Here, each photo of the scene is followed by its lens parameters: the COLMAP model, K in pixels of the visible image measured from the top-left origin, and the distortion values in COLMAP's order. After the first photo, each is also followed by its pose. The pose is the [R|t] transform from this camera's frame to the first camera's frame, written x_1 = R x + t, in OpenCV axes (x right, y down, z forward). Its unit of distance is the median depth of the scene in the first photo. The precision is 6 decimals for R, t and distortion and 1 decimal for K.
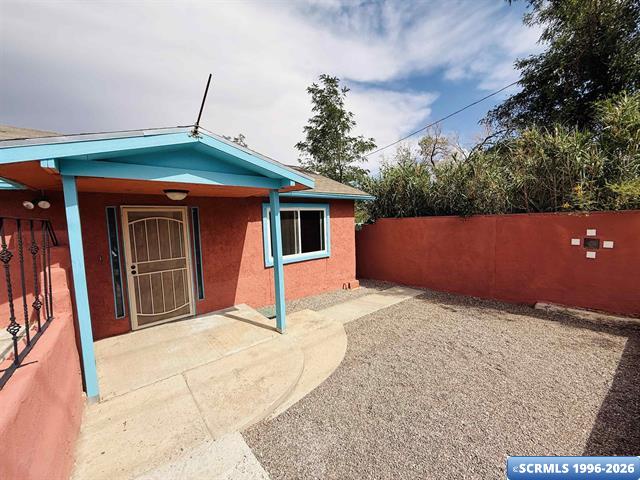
lens RADIAL K [[254.4, 0, 317.5], [0, 254.4, 239.8], [0, 0, 1]] dist [-0.002033, -0.000186]
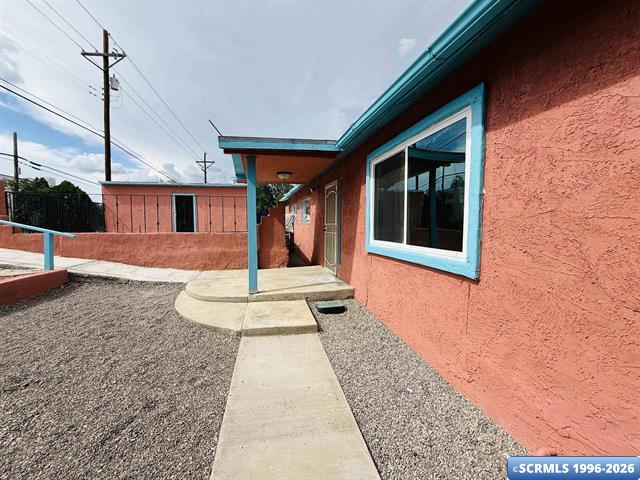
lens RADIAL K [[254.4, 0, 317.5], [0, 254.4, 239.8], [0, 0, 1]] dist [-0.002033, -0.000186]
pose [[-0.468880, 0.086727, -0.878993, 0.414253], [-0.054680, 0.990409, 0.126888, -0.002392], [0.881568, 0.107559, -0.459641, 1.102699]]
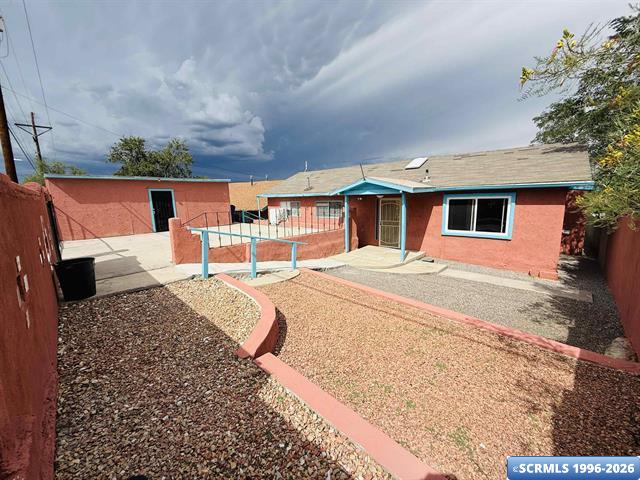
lens RADIAL K [[254.4, 0, 317.5], [0, 254.4, 239.8], [0, 0, 1]] dist [-0.002033, -0.000186]
pose [[0.133185, 0.185664, -0.973545, 1.165026], [-0.059573, 0.982020, 0.179131, -0.094182], [0.989299, 0.034139, 0.141851, -0.001636]]
